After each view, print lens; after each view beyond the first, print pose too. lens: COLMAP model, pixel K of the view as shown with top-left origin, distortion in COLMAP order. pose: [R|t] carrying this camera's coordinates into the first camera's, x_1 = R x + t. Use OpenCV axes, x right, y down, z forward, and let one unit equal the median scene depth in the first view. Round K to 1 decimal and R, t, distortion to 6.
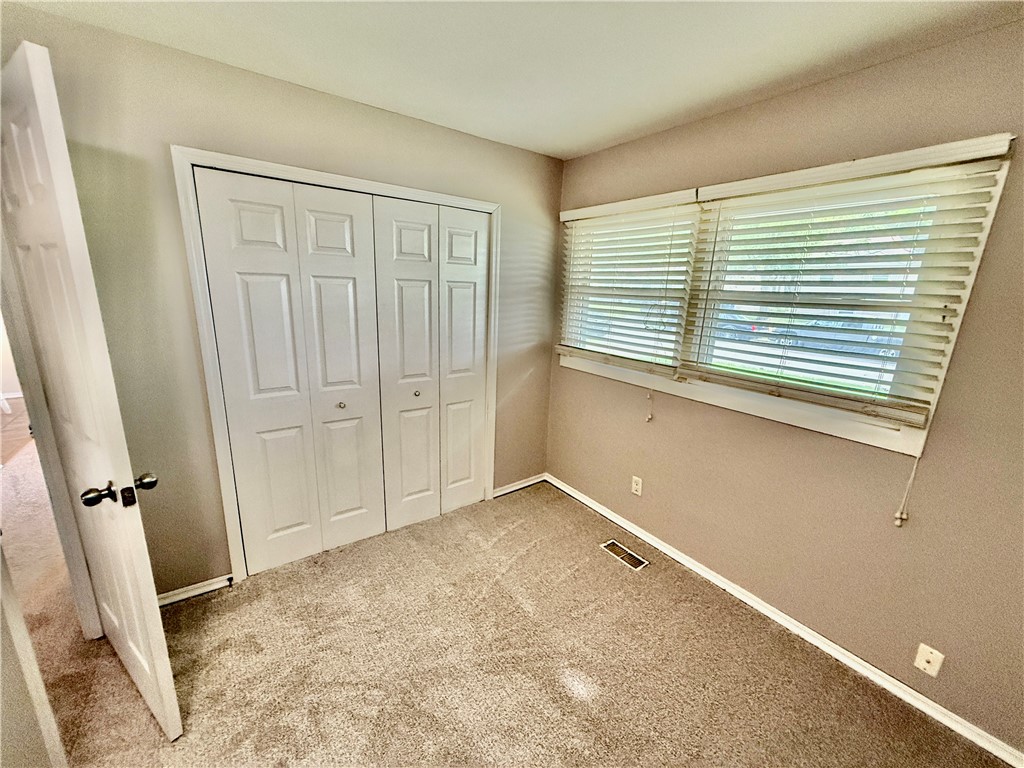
lens RADIAL K [[406.6, 0, 512.0], [0, 406.6, 384.0], [0, 0, 1]] dist [0.002119, -0.000070]
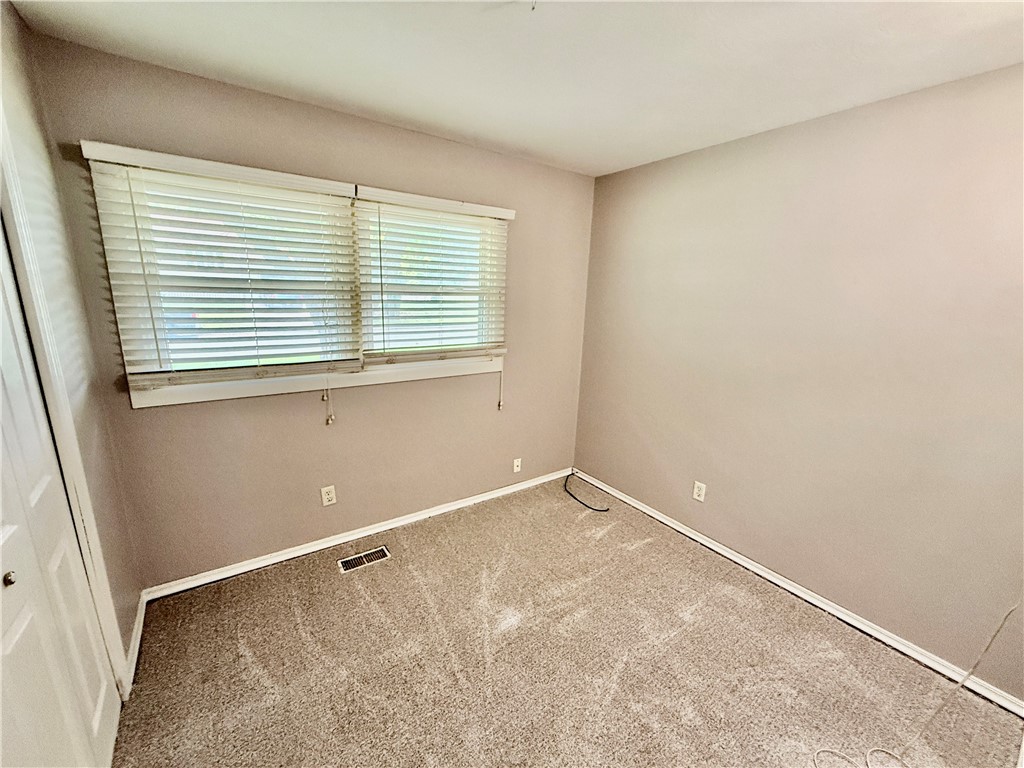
lens RADIAL K [[406.6, 0, 512.0], [0, 406.6, 384.0], [0, 0, 1]] dist [0.002119, -0.000070]
pose [[0.027979, -0.257391, 0.965902, -0.602519], [0.206809, 0.946865, 0.246328, -0.155266], [-0.977981, 0.192865, 0.079723, 0.560353]]
